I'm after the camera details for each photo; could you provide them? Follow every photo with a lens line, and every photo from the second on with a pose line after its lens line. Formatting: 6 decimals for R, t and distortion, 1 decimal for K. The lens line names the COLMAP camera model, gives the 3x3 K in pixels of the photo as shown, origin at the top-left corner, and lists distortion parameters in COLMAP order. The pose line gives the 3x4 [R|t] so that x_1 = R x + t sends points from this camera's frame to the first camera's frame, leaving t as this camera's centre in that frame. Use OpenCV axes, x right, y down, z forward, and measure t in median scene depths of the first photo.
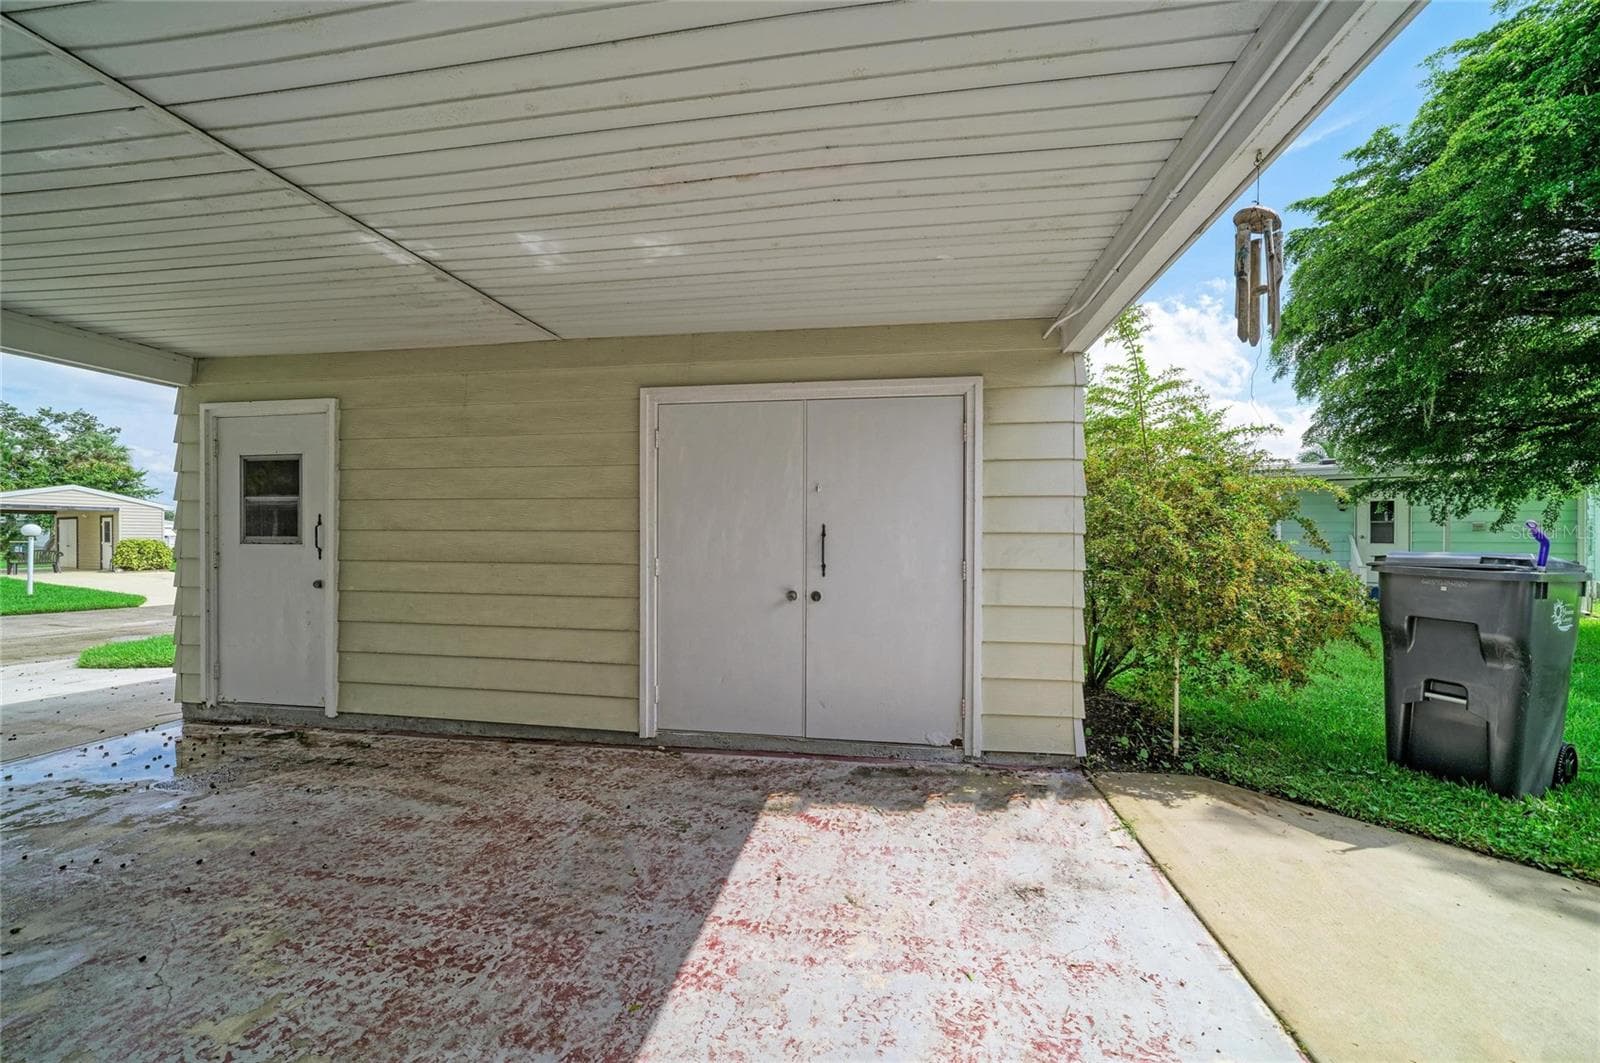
lens RADIAL K [[613.4, 0, 800.0], [0, 613.4, 539.7], [0, 0, 1]] dist [-0.000912, 0.000564]
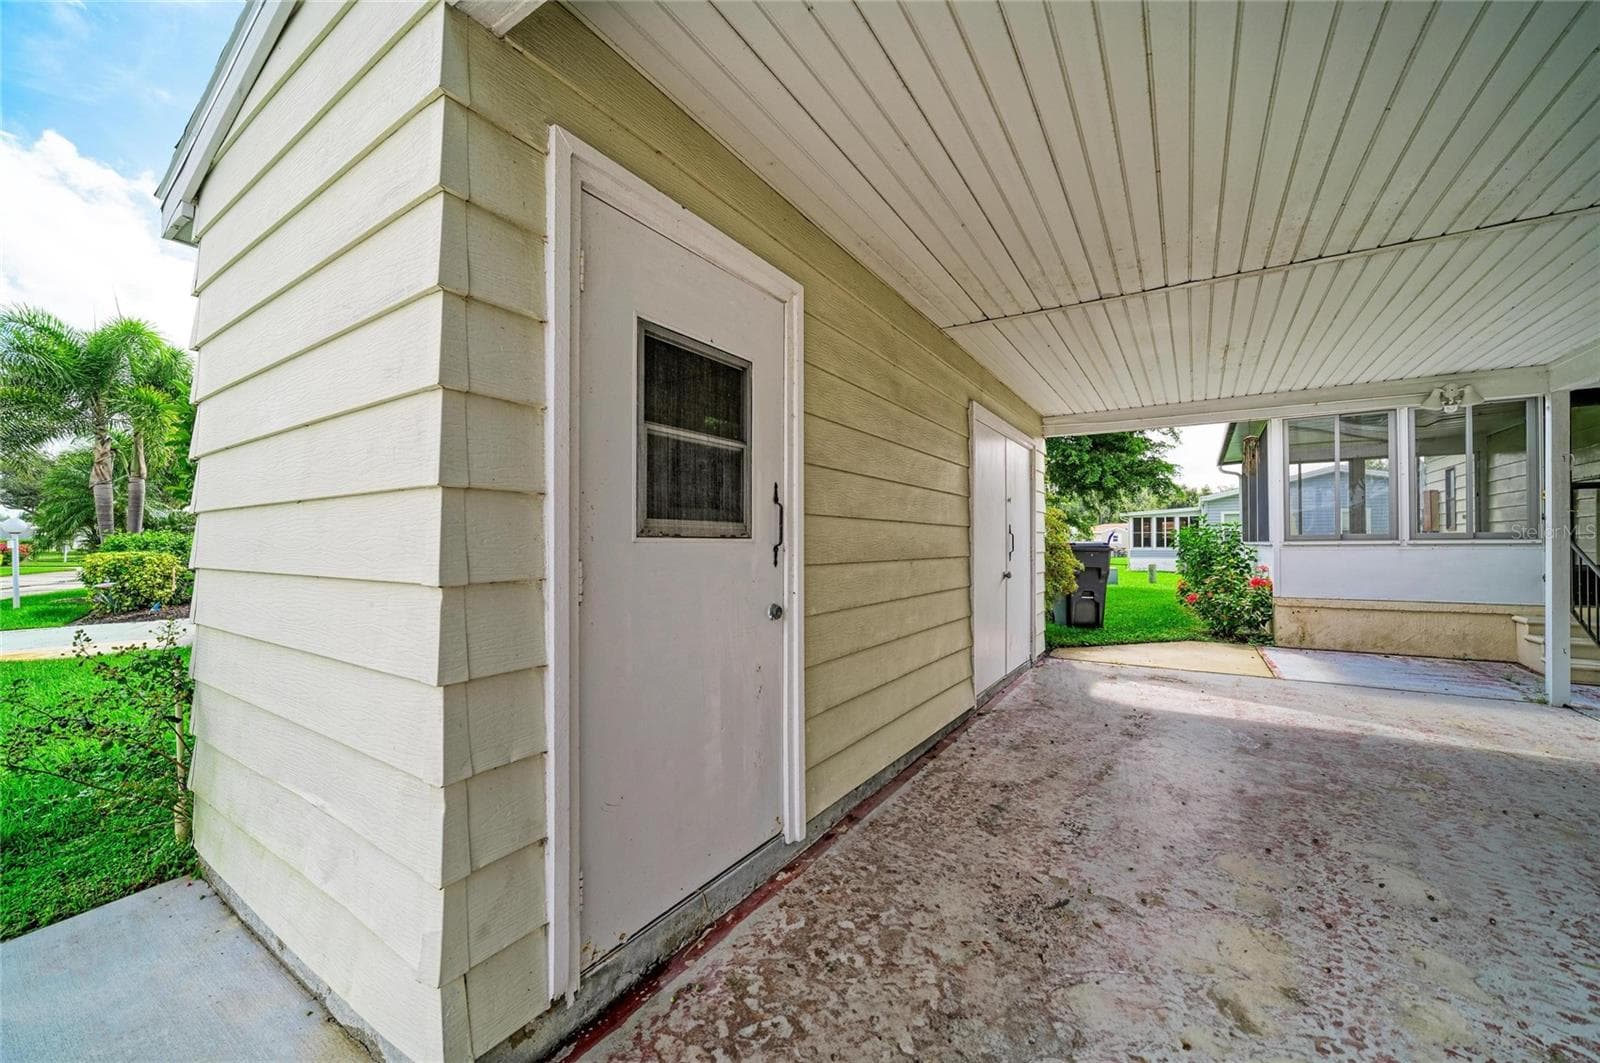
lens RADIAL K [[613.4, 0, 810.0], [0, 613.4, 535.2], [0, 0, 1]] dist [-0.000912, 0.000564]
pose [[0.374959, 0.007364, 0.927012, -1.333789], [-0.000904, 0.999971, -0.007579, 0.008916], [-0.927041, 0.002004, 0.374955, 0.799503]]
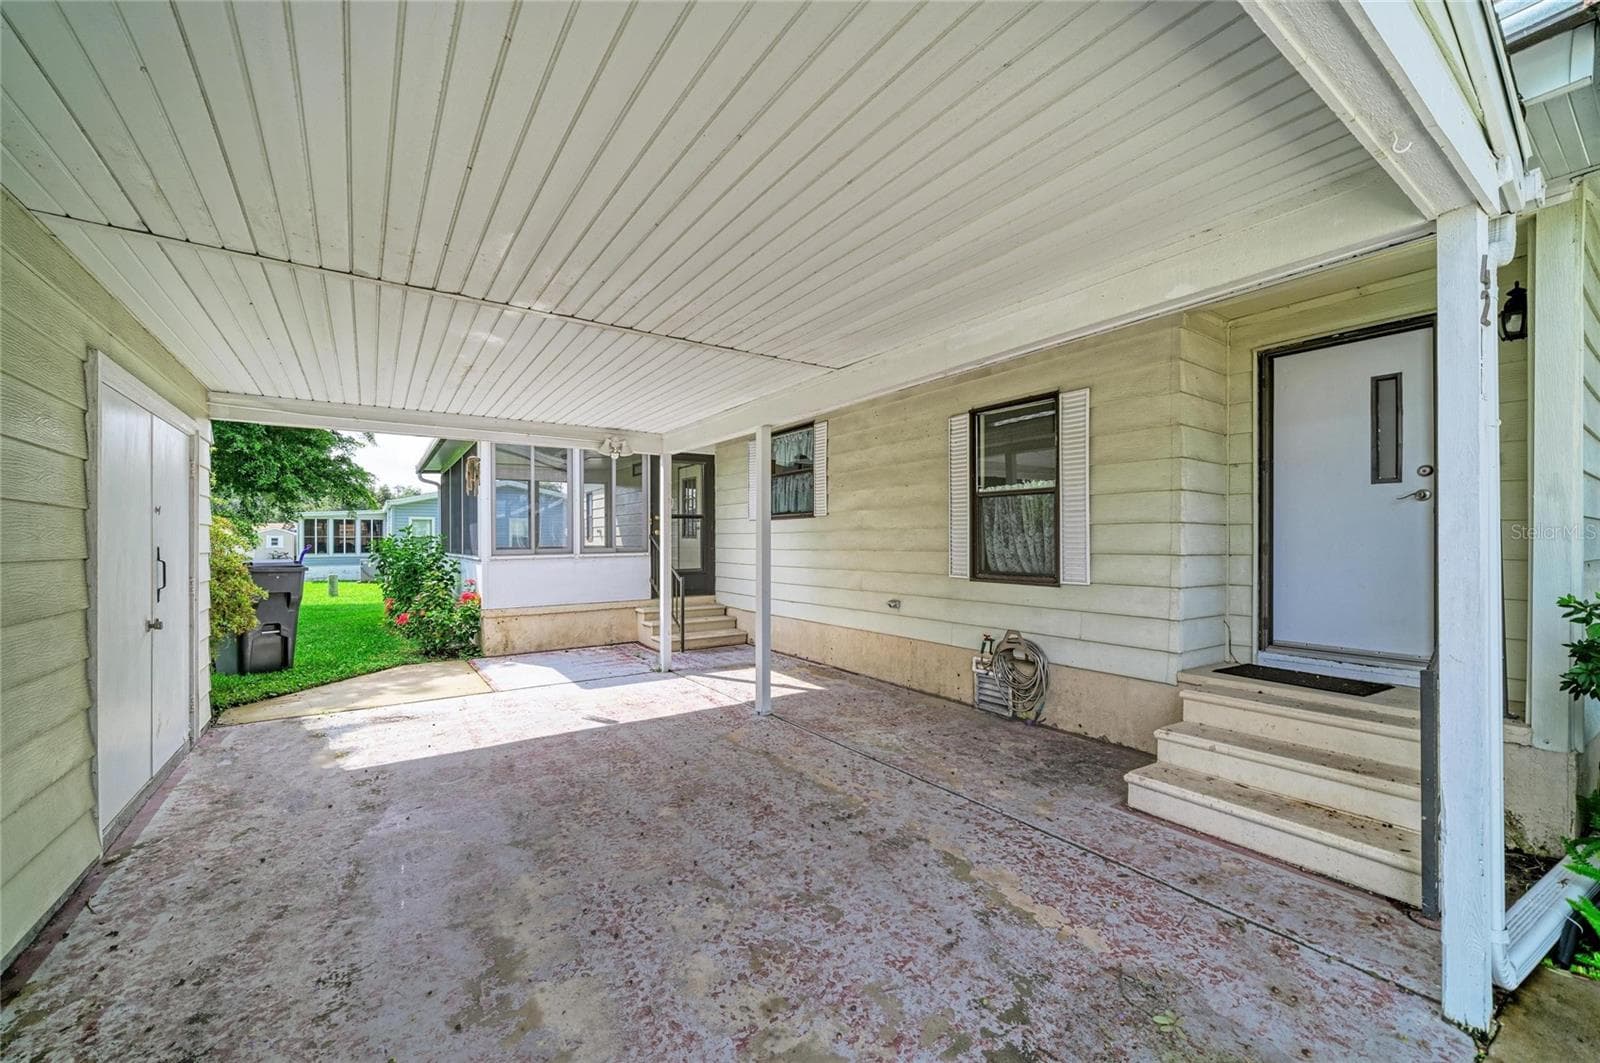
lens RADIAL K [[637.8, 0, 805.4], [0, 637.8, 537.8], [0, 0, 1]] dist [-0.001914, 0.002106]
pose [[-0.702971, 0.003291, 0.711211, -1.241517], [-0.000833, 0.999985, -0.005450, -0.033242], [-0.711218, -0.004423, -0.702958, 0.879212]]
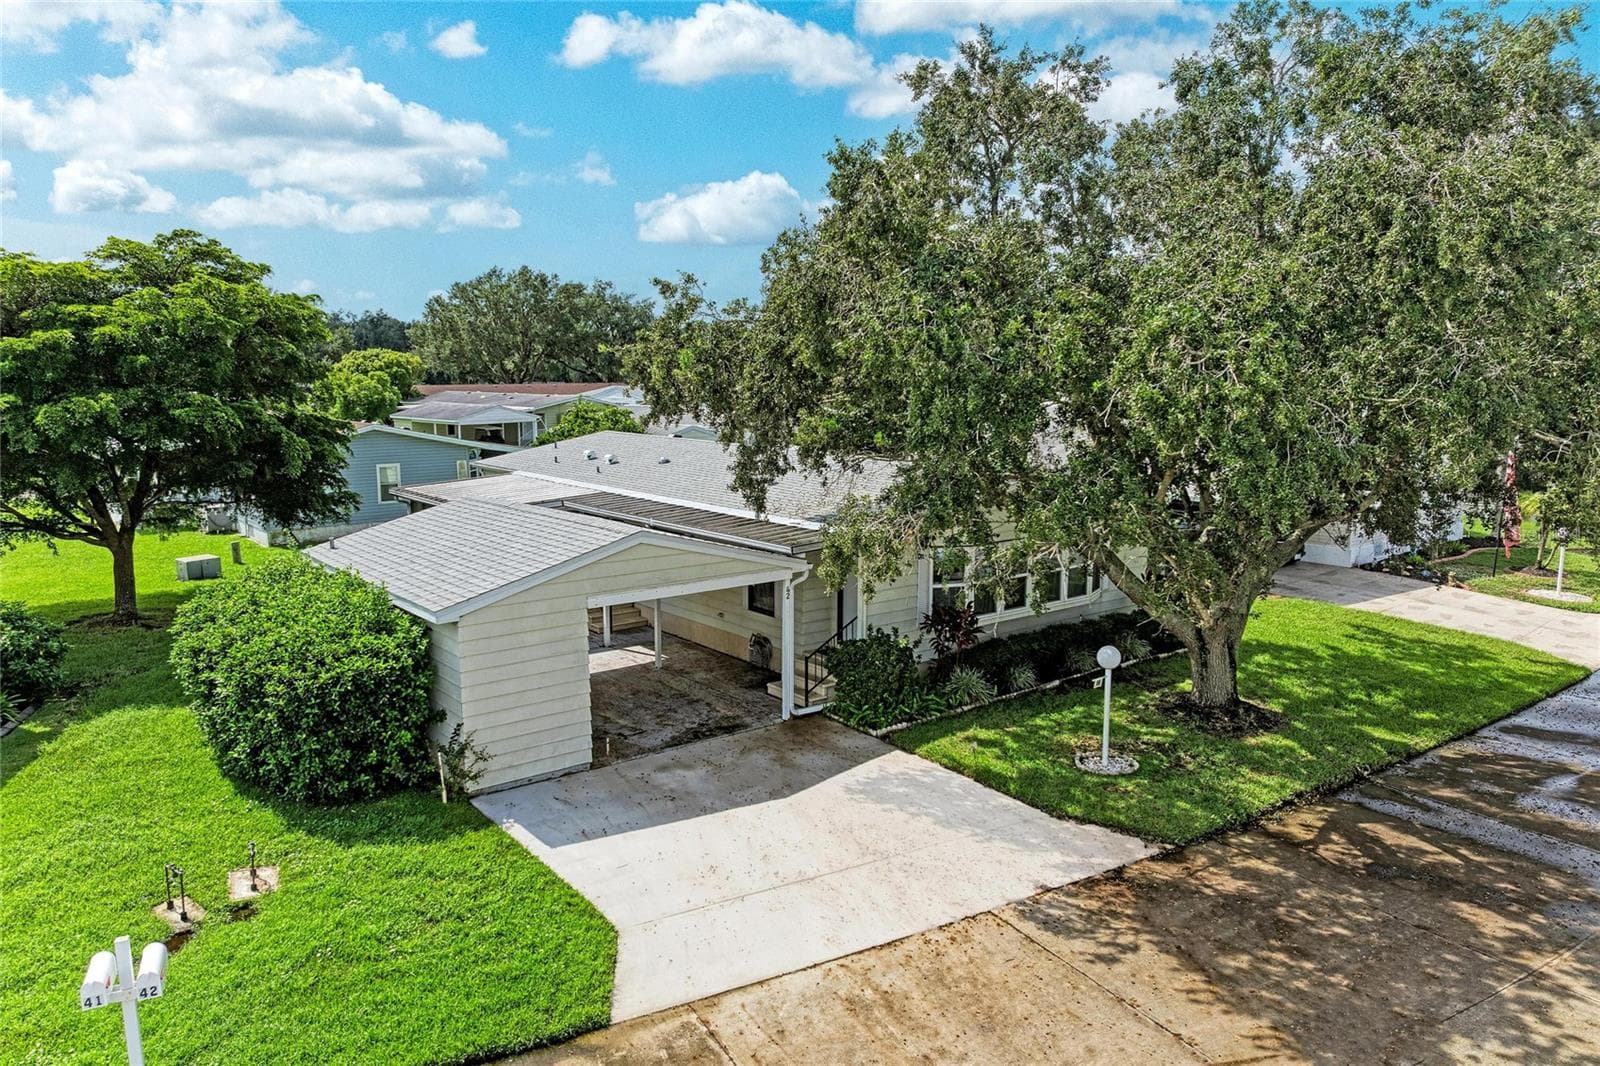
lens RADIAL K [[1085.4, 0, 797.7], [0, 1085.4, 531.8], [0, 0, 1]] dist [-0.012849, -0.005965]
pose [[-0.749716, -0.100235, 0.654124, -4.019314], [-0.003664, 0.989076, 0.147363, -1.065348], [-0.661749, 0.108083, -0.741893, 3.307239]]
